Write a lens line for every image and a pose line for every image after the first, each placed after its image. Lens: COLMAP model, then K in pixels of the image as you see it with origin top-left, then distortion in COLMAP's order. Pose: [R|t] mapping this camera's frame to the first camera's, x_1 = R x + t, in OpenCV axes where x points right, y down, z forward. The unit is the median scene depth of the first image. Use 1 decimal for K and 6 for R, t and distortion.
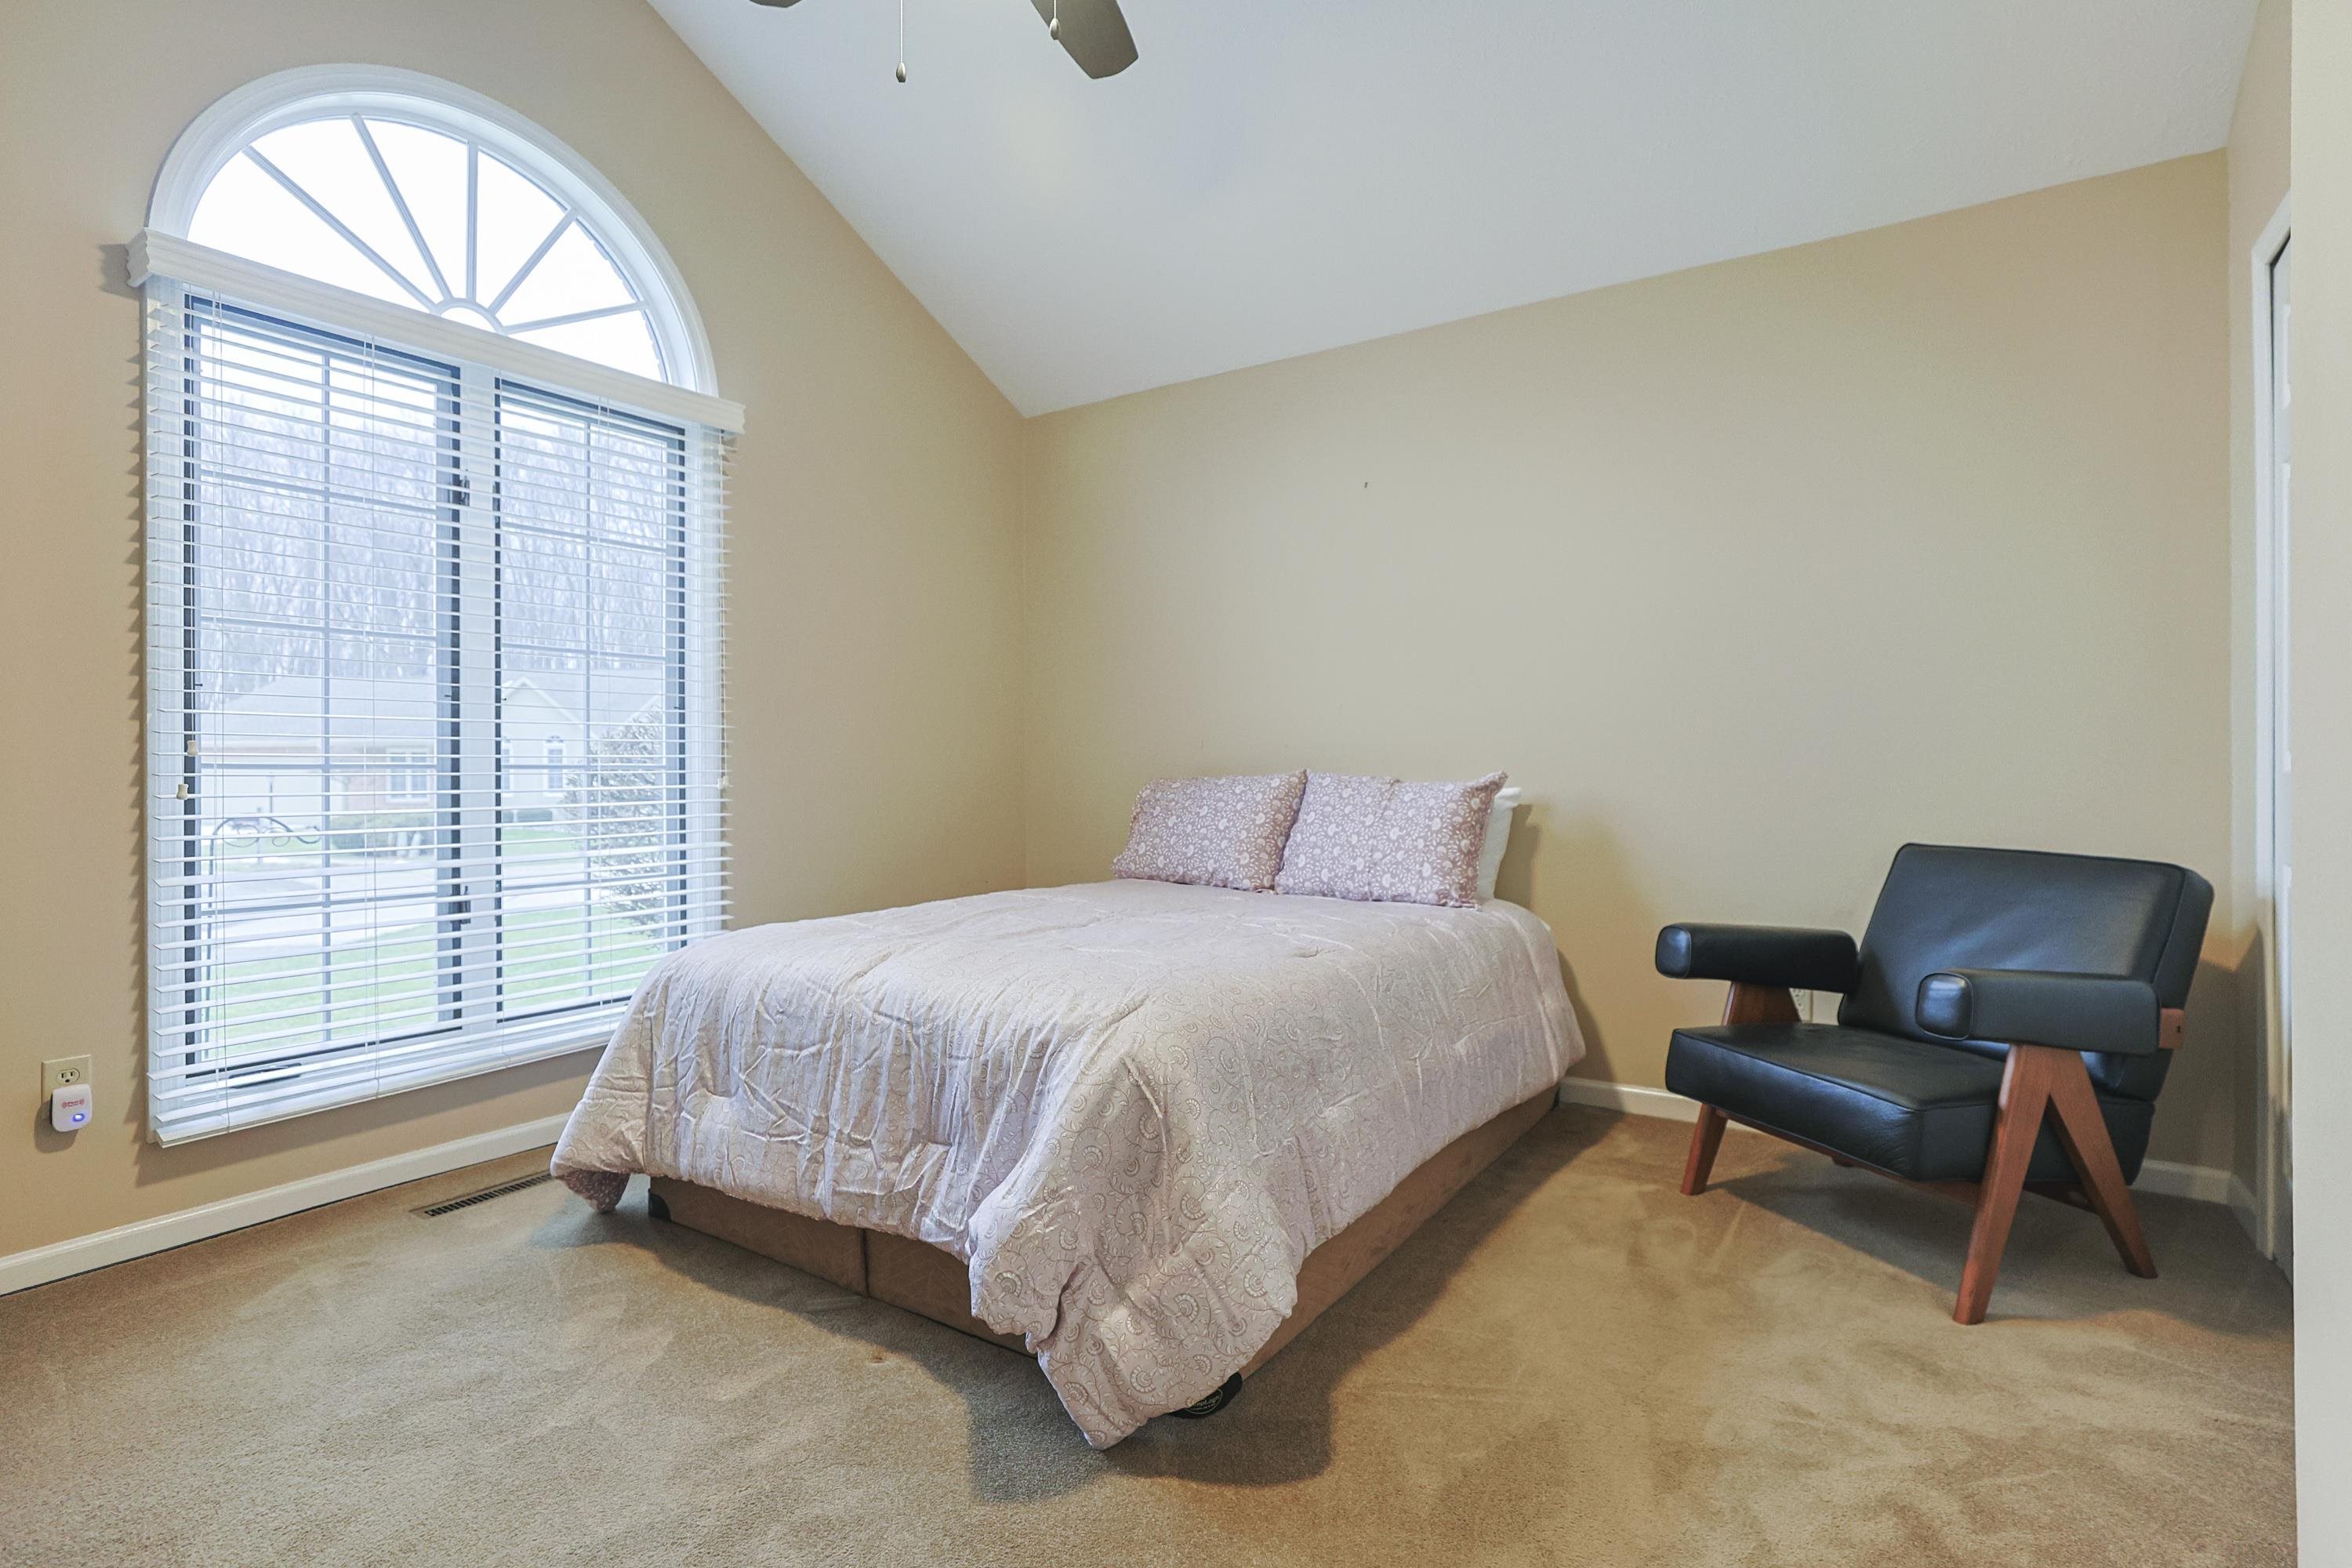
lens RADIAL K [[1121.9, 0, 1192.1], [0, 1121.9, 773.6], [0, 0, 1]] dist [-0.018519, -0.000500]
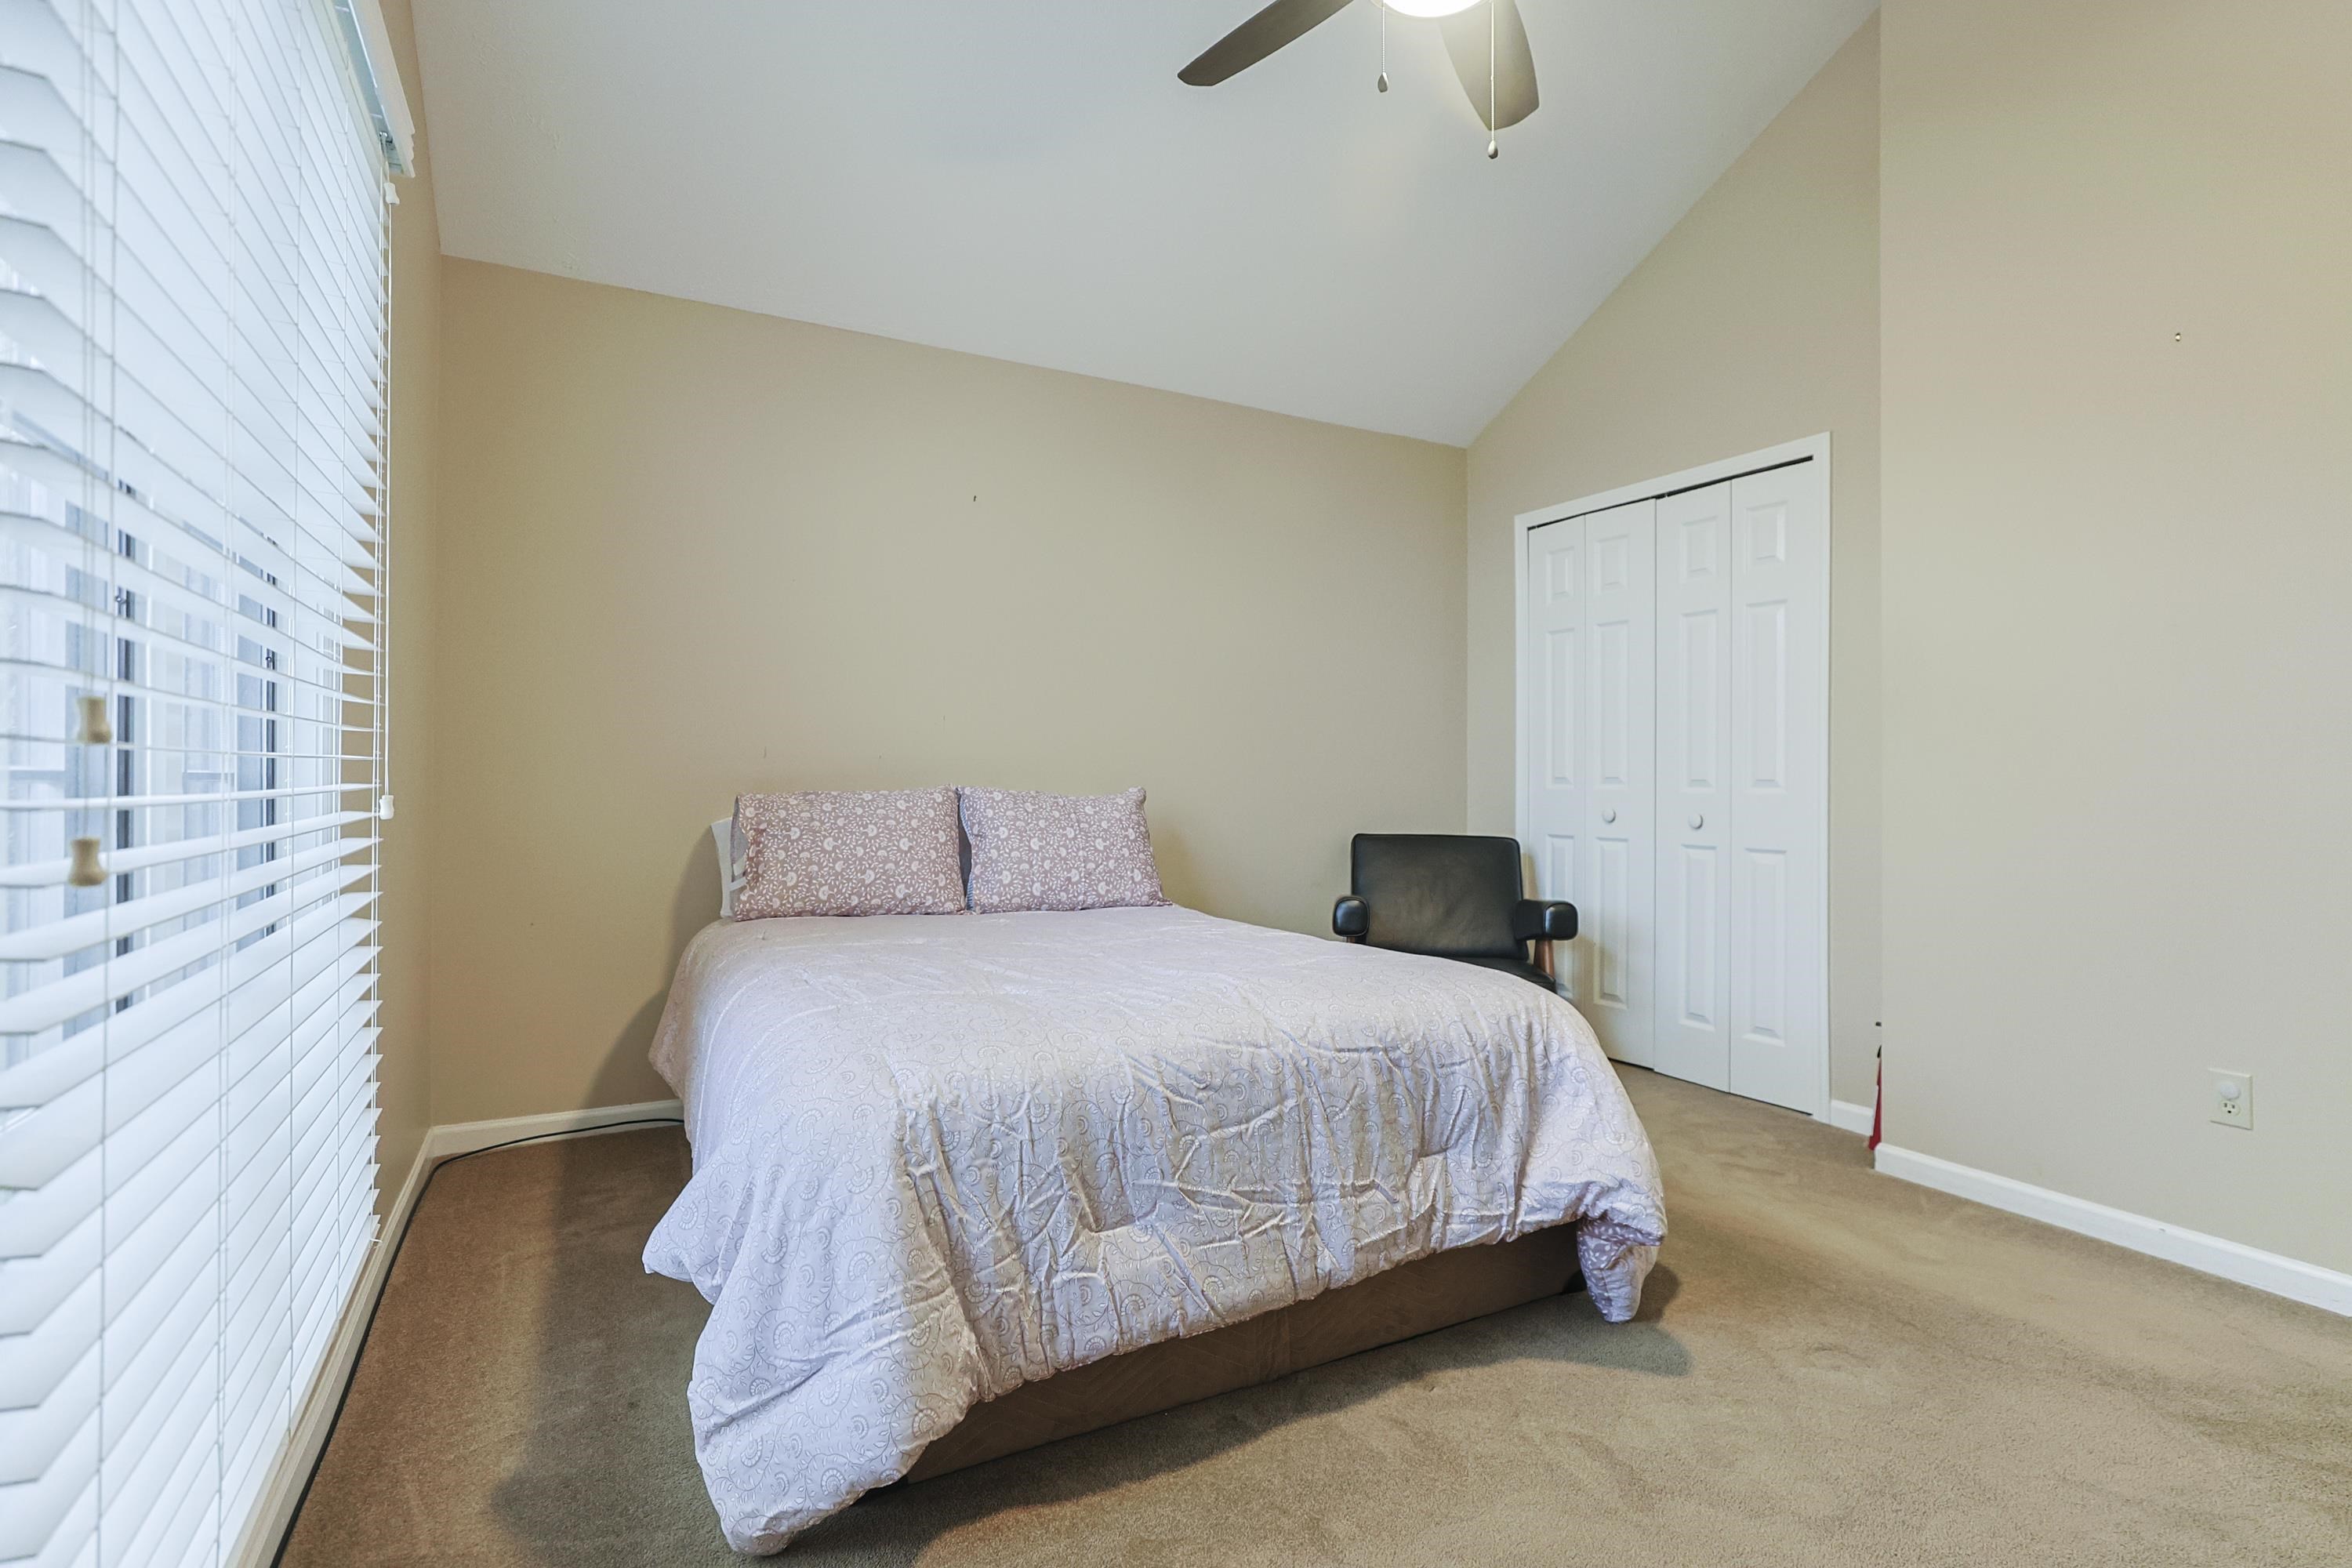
lens RADIAL K [[1121.9, 0, 1187.8], [0, 1121.9, 782.8], [0, 0, 1]] dist [-0.018519, -0.000500]
pose [[0.473810, 0.004400, 0.880616, -1.132294], [-0.005948, 0.999981, -0.001796, -0.006031], [-0.880607, -0.004388, 0.473827, 0.652833]]
